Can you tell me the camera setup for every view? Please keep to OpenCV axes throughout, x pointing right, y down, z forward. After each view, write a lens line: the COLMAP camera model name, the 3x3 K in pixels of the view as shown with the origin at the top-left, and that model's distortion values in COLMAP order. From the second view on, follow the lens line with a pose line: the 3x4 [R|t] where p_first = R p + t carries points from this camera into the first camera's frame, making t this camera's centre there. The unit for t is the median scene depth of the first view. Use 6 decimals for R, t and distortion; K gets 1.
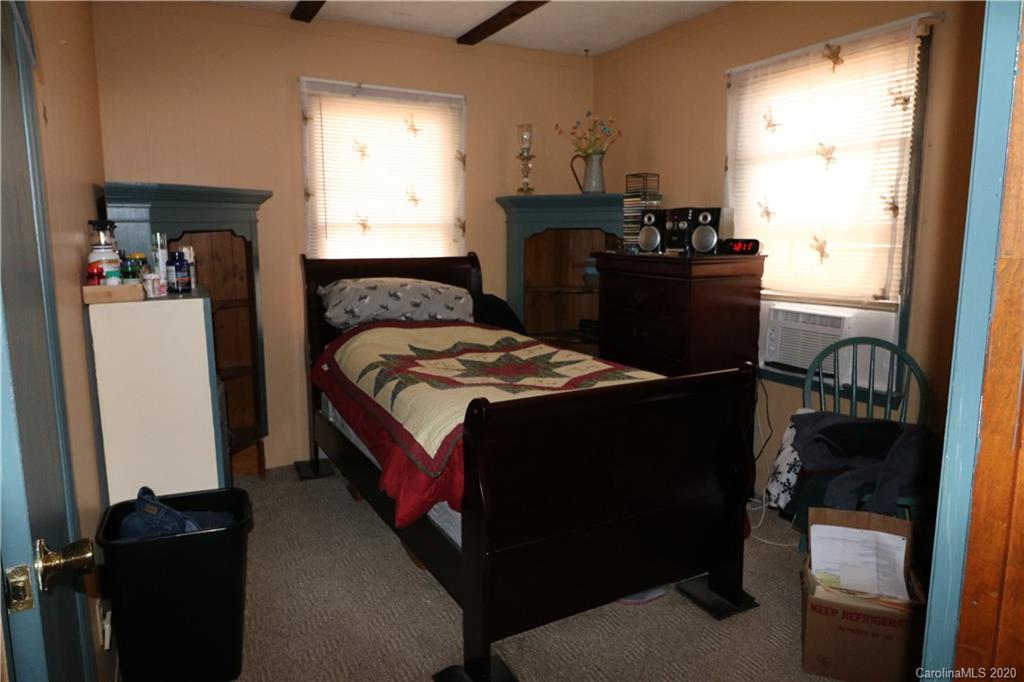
lens RADIAL K [[686.2, 0, 510.8], [0, 686.2, 341.2], [0, 0, 1]] dist [0.000118, -0.001131]
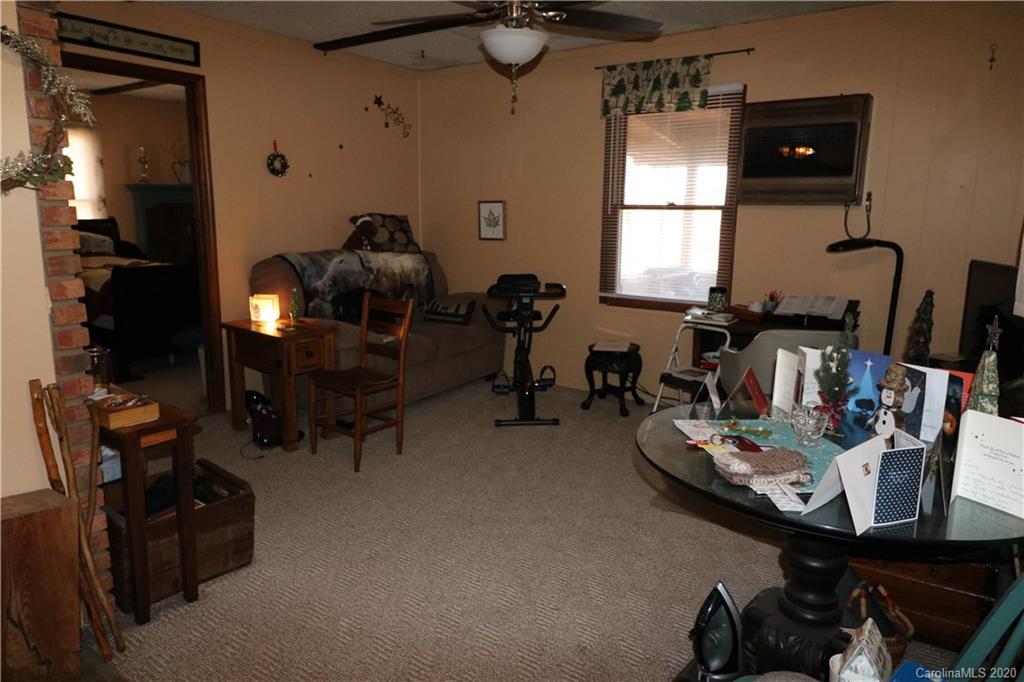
lens RADIAL K [[686.2, 0, 513.6], [0, 686.2, 343.0], [0, 0, 1]] dist [0.000118, -0.001131]
pose [[0.895740, -0.066640, 0.439556, 0.069336], [0.050652, 0.997561, 0.048017, 0.154721], [-0.441684, -0.020746, 0.896931, -0.991644]]
